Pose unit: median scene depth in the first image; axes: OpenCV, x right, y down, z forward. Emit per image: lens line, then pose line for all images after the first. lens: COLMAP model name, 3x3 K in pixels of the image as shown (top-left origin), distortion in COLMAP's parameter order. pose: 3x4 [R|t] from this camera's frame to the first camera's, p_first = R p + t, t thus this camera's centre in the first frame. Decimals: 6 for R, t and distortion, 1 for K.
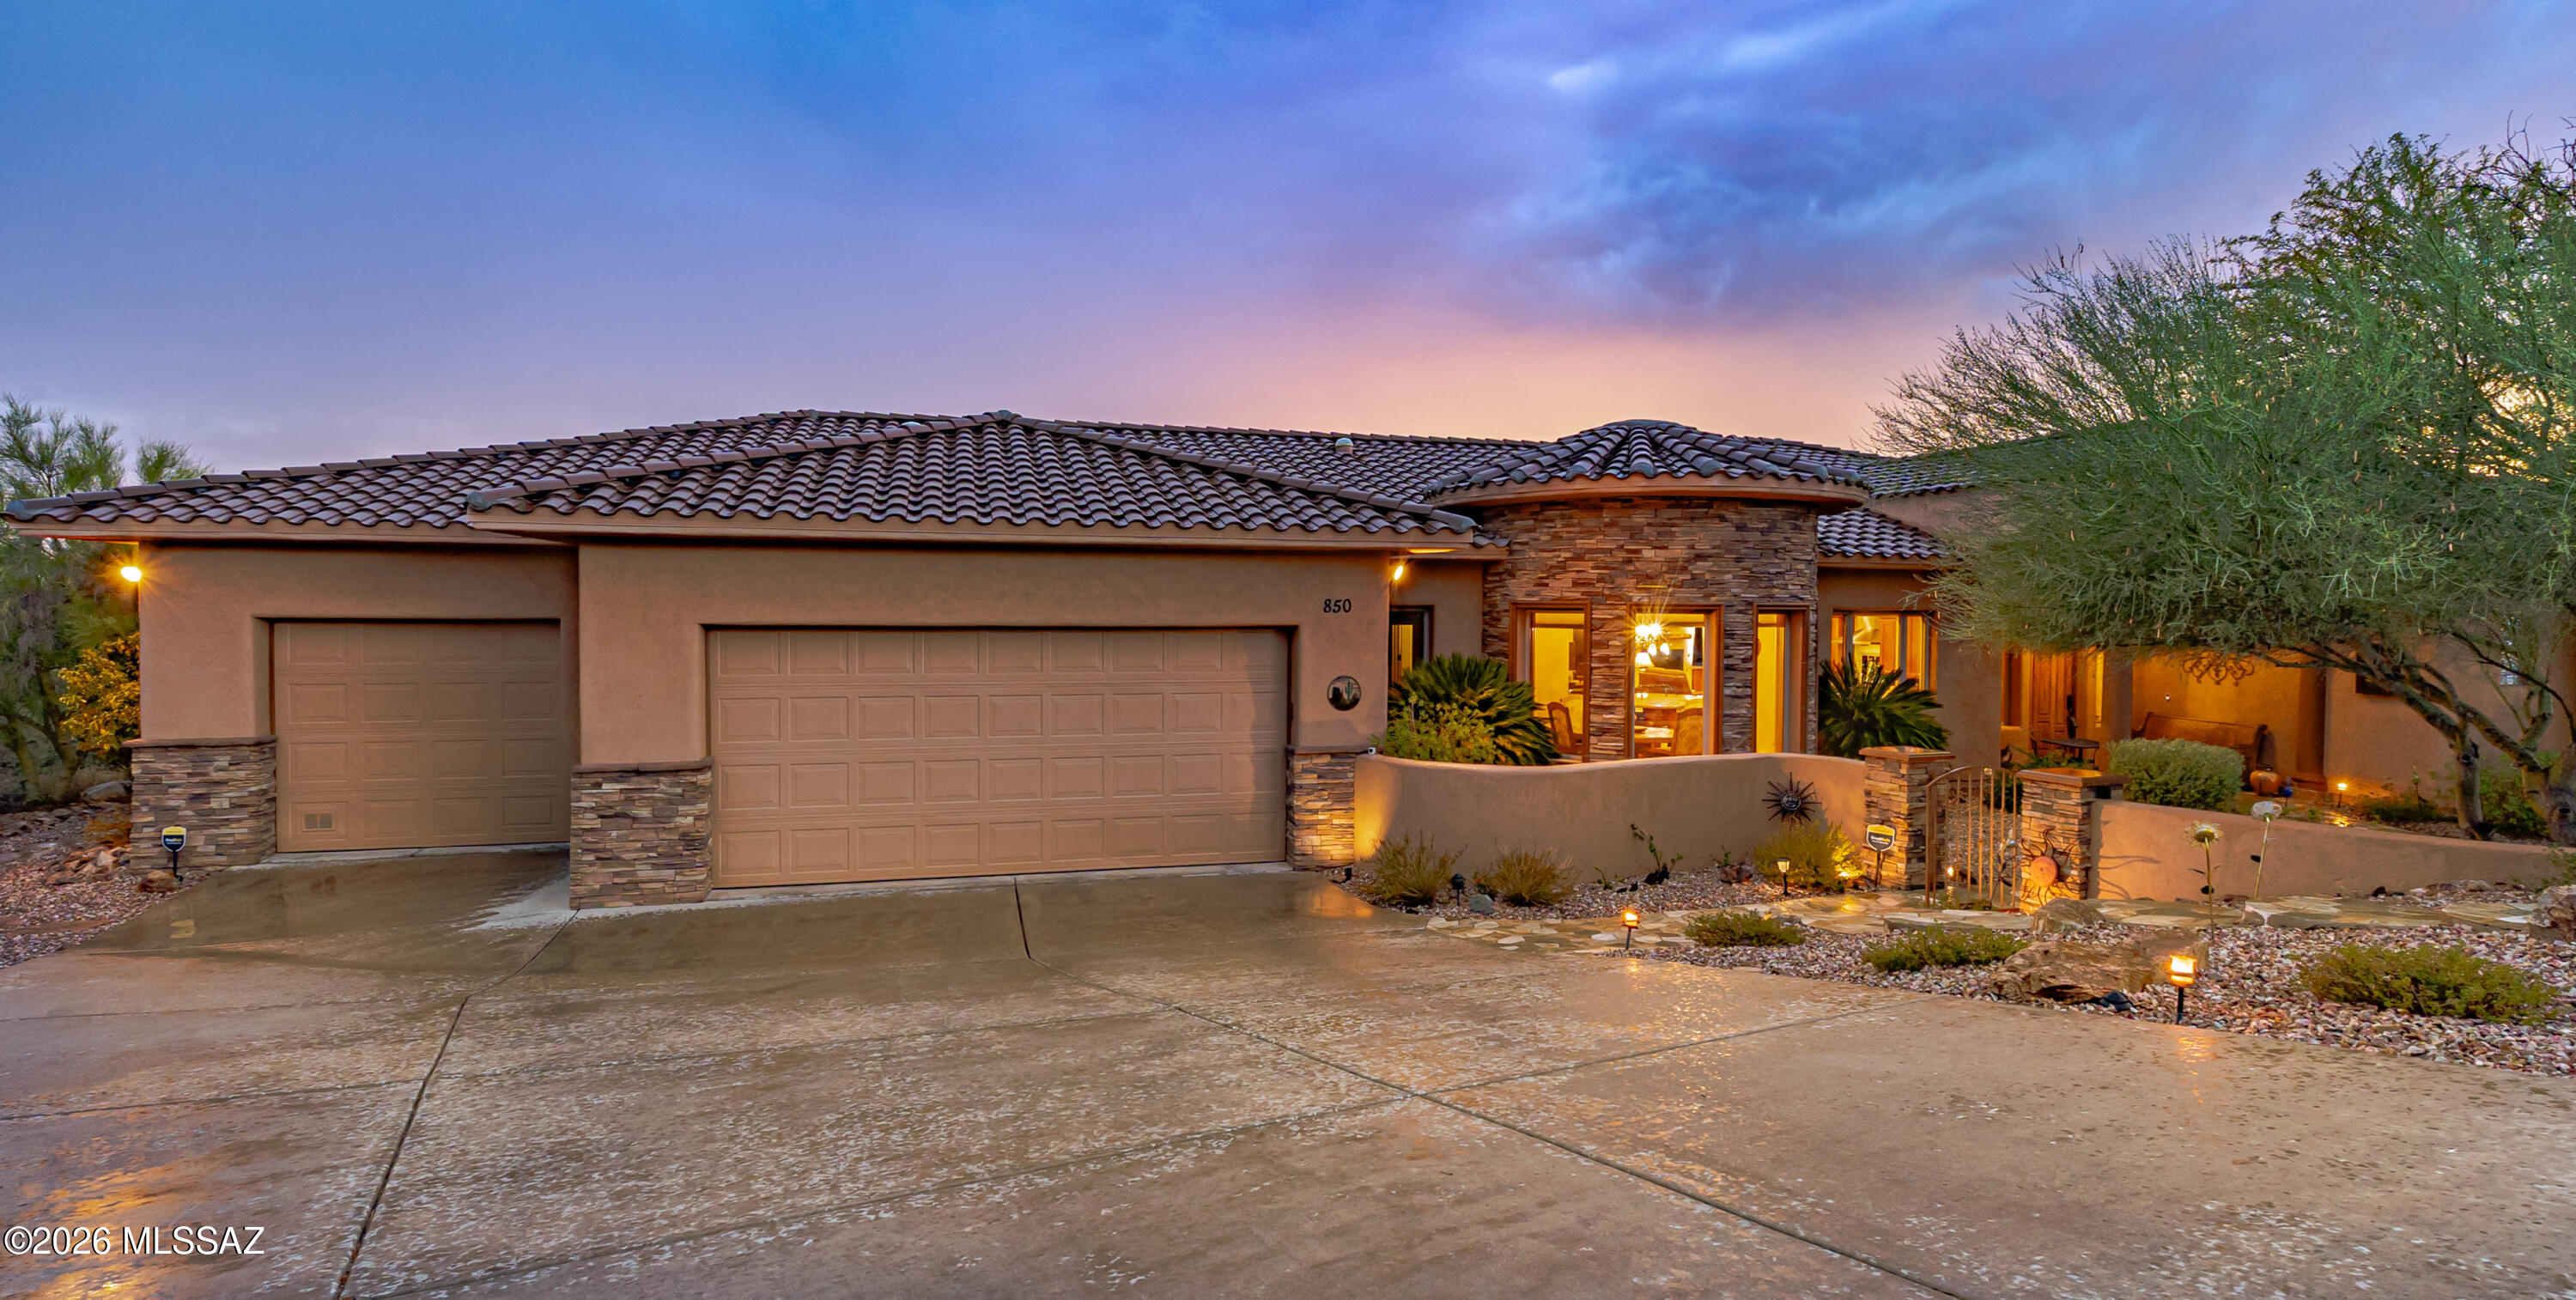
lens RADIAL K [[1126.1, 0, 1284.7], [0, 1126.1, 646.3], [0, 0, 1]] dist [-0.000284, -0.000067]
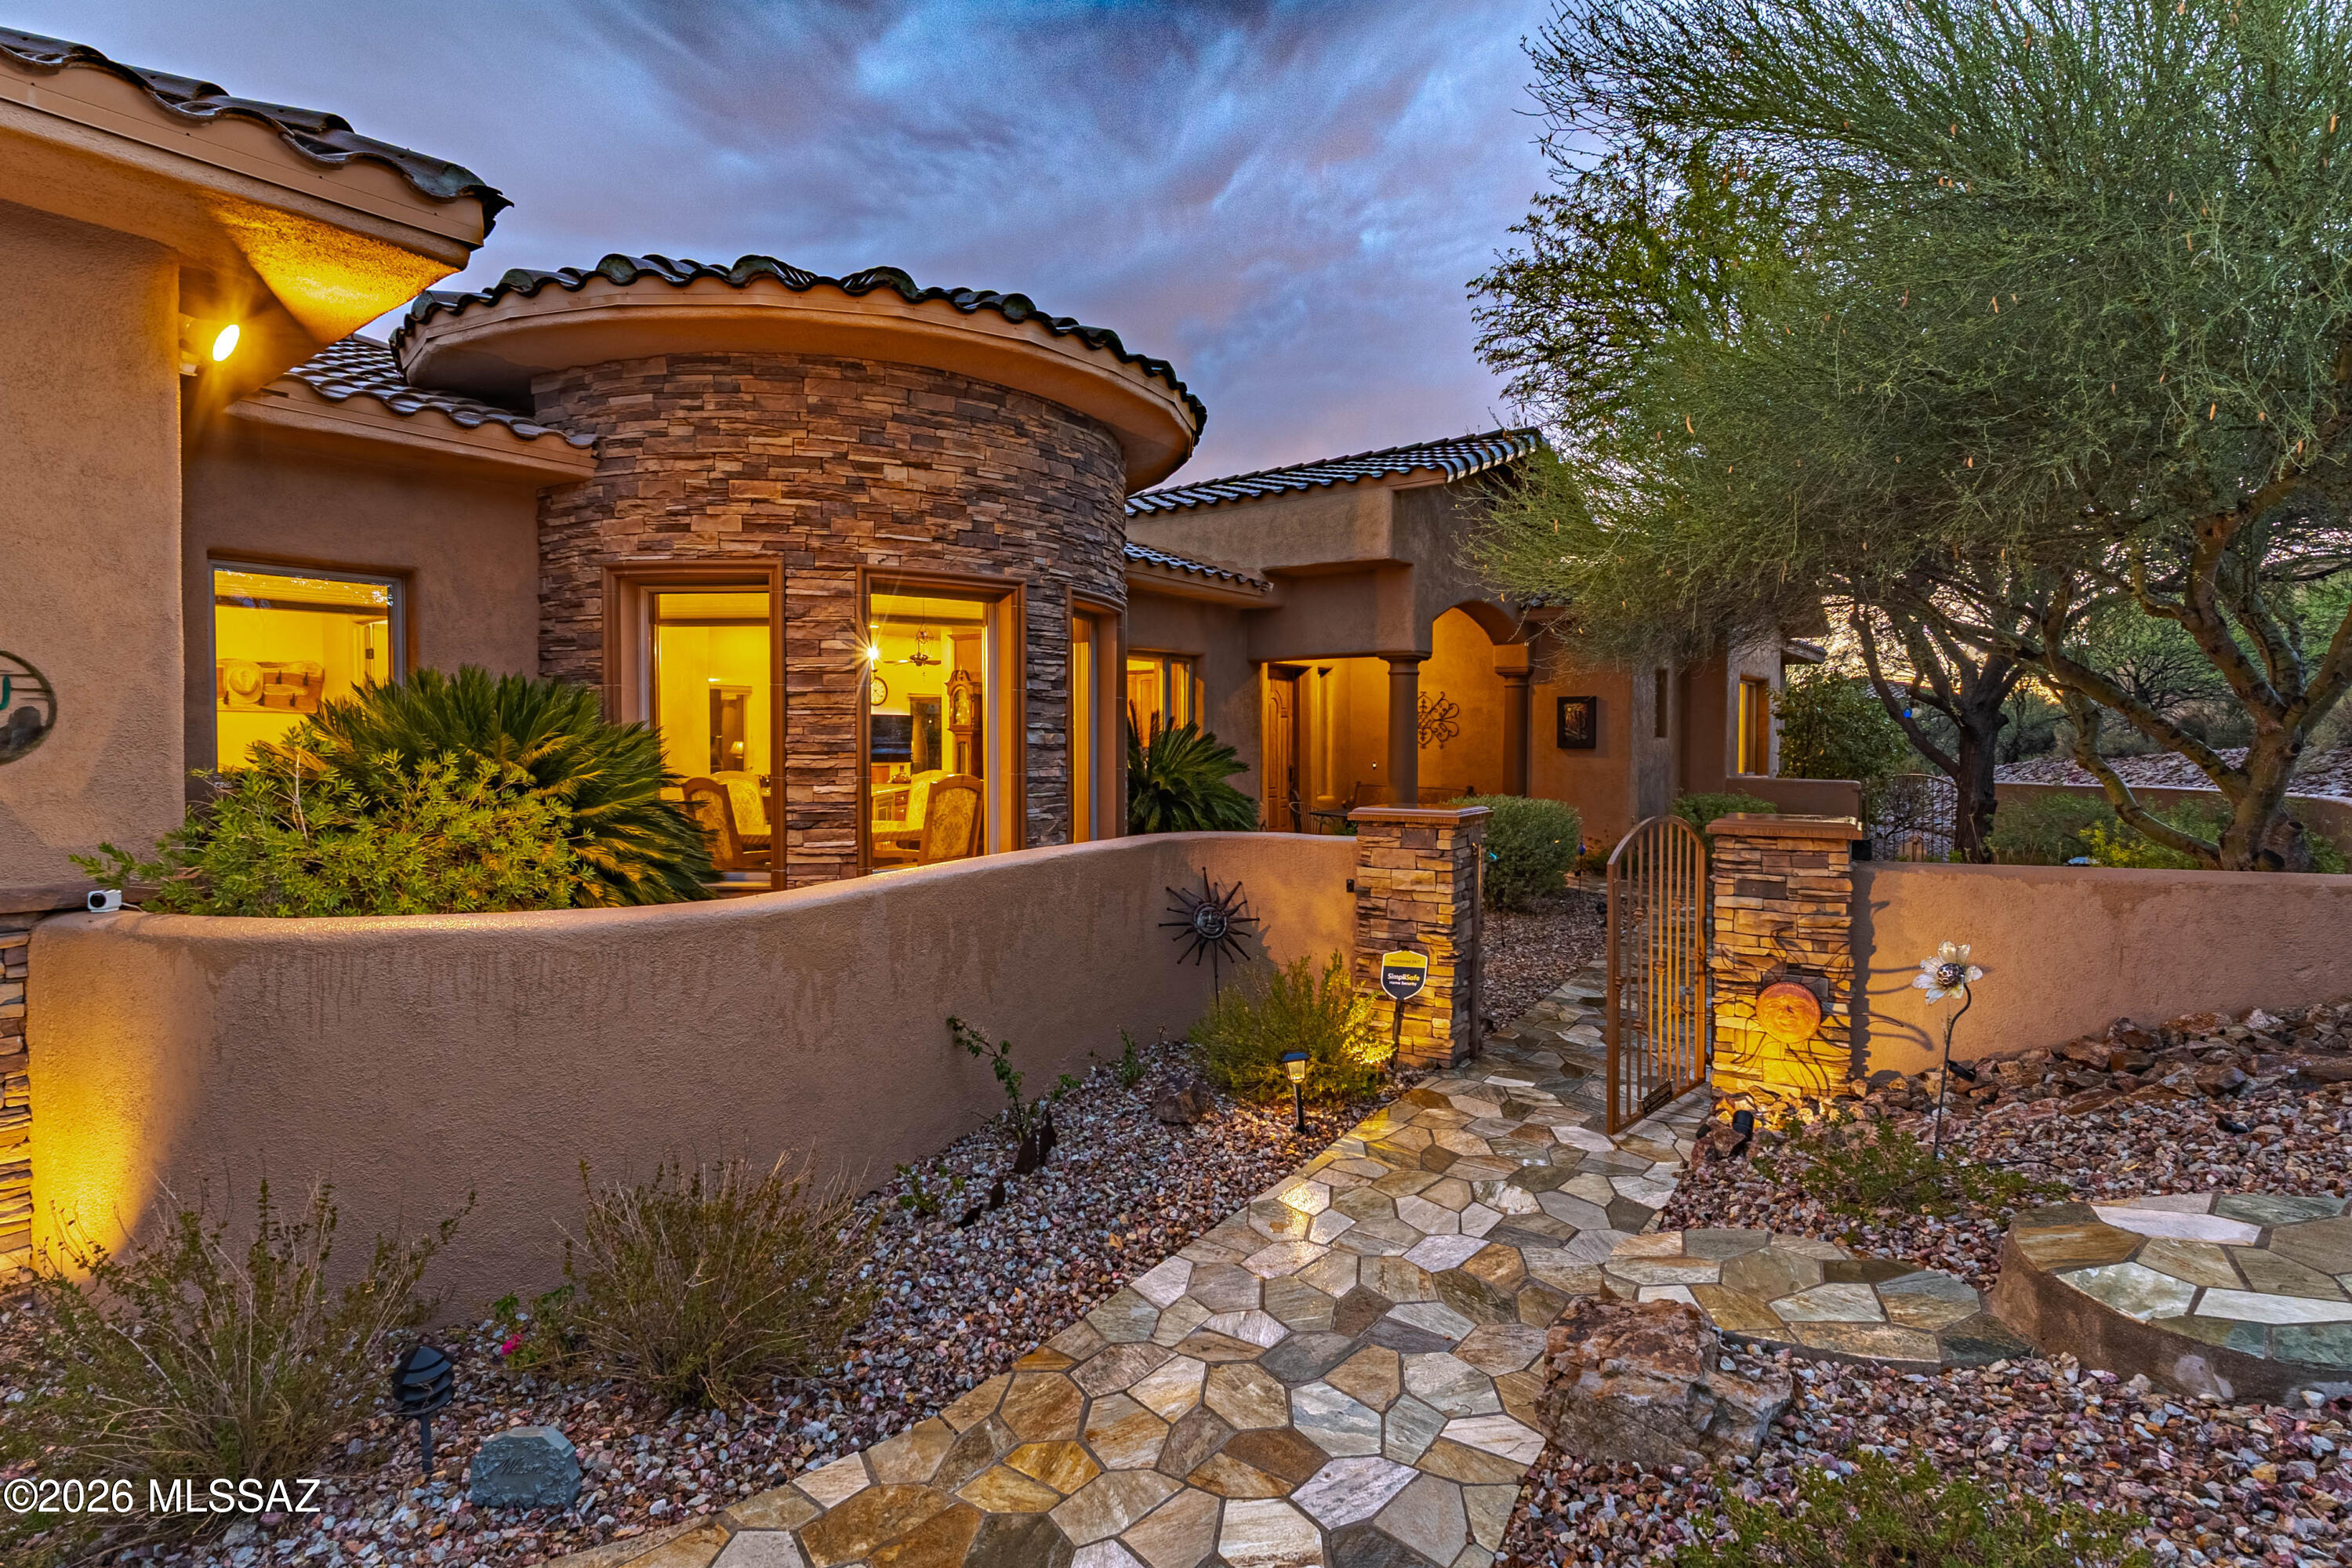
lens RADIAL K [[1089.3, 0, 1173.8], [0, 1089.3, 771.8], [0, 0, 1]] dist [0.002504, 0.000241]
pose [[0.770787, -0.017955, 0.636840, 0.098655], [0.018674, 0.999810, 0.005587, 0.055588], [-0.636820, 0.007586, 0.770975, 0.532193]]
